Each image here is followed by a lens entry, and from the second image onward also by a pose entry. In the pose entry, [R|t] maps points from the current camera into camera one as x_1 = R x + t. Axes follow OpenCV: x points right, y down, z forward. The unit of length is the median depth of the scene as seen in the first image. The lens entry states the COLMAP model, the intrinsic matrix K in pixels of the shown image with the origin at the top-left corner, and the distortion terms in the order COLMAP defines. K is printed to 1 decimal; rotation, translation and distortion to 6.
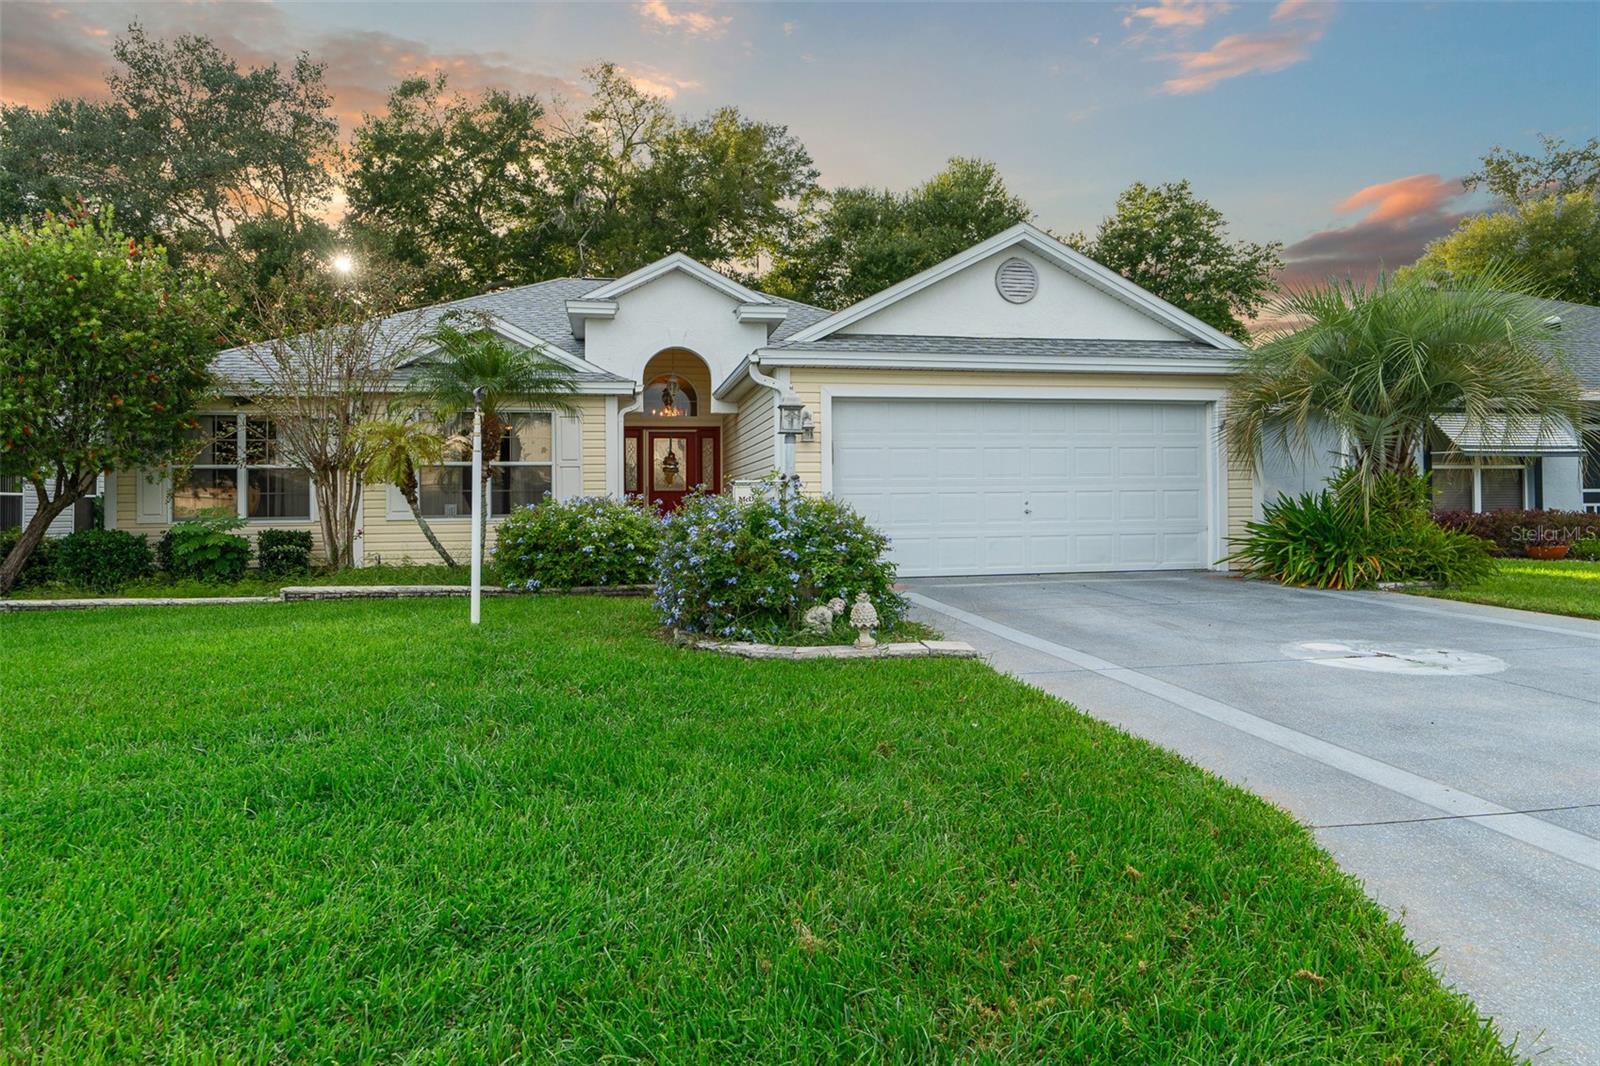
lens RADIAL K [[907.9, 0, 790.4], [0, 907.9, 469.7], [0, 0, 1]] dist [-0.002227, 0.000555]
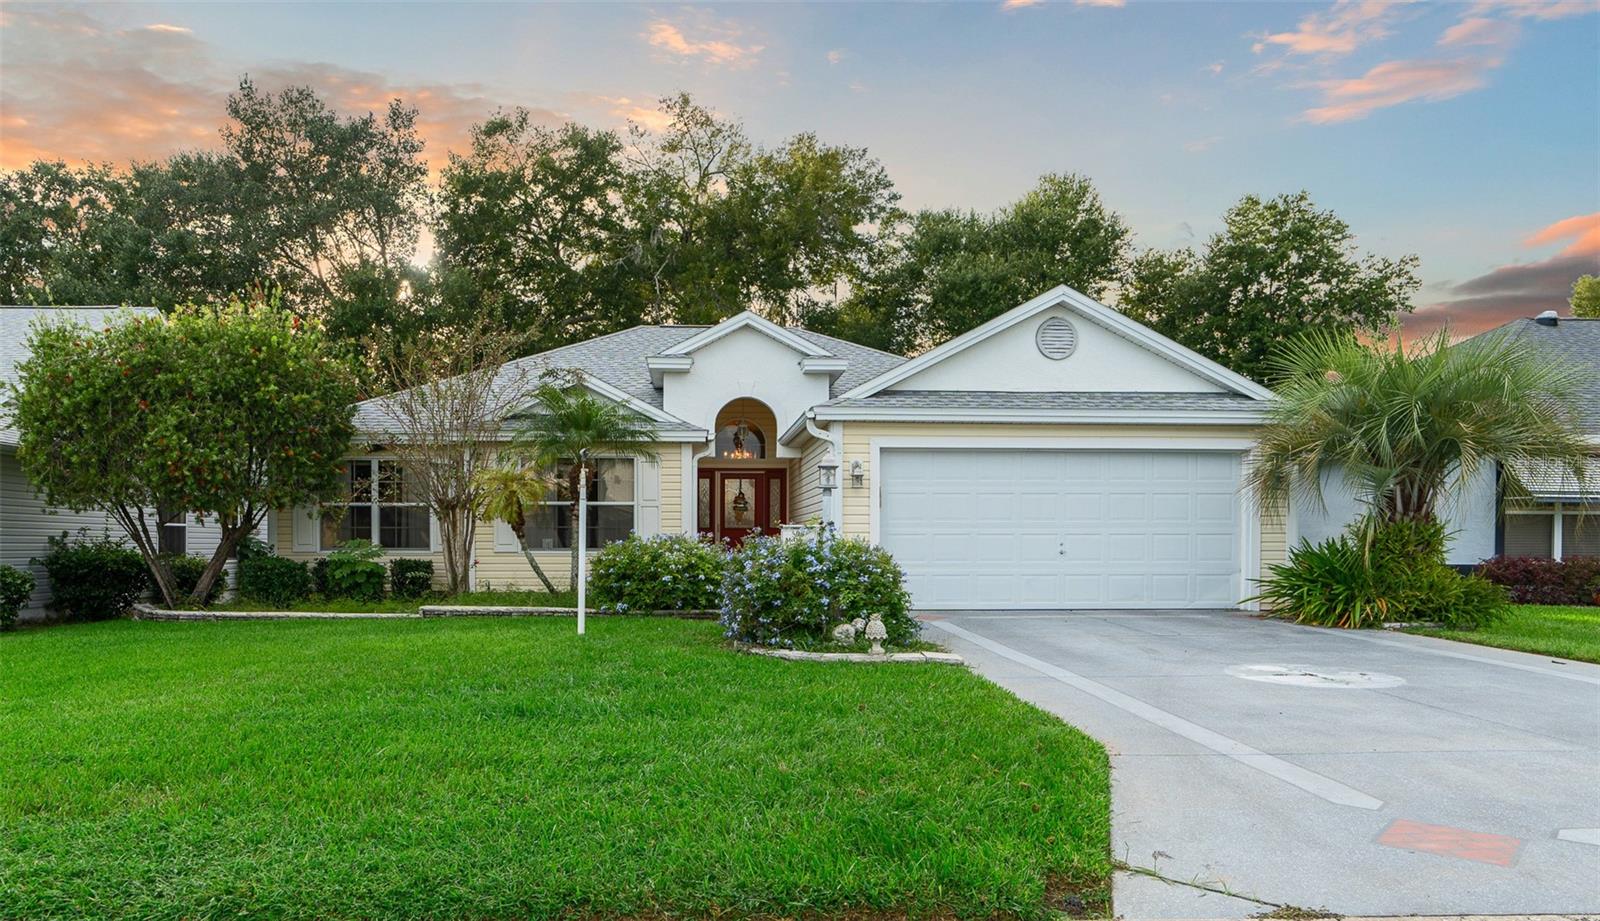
lens RADIAL K [[971.7, 0, 749.0], [0, 971.7, 524.9], [0, 0, 1]] dist [-0.002474, 0.000390]
pose [[0.991595, 0.010121, -0.128985, 0.035958], [-0.007051, 0.999681, 0.024241, -0.011157], [0.129189, -0.023128, 0.991350, -0.187040]]
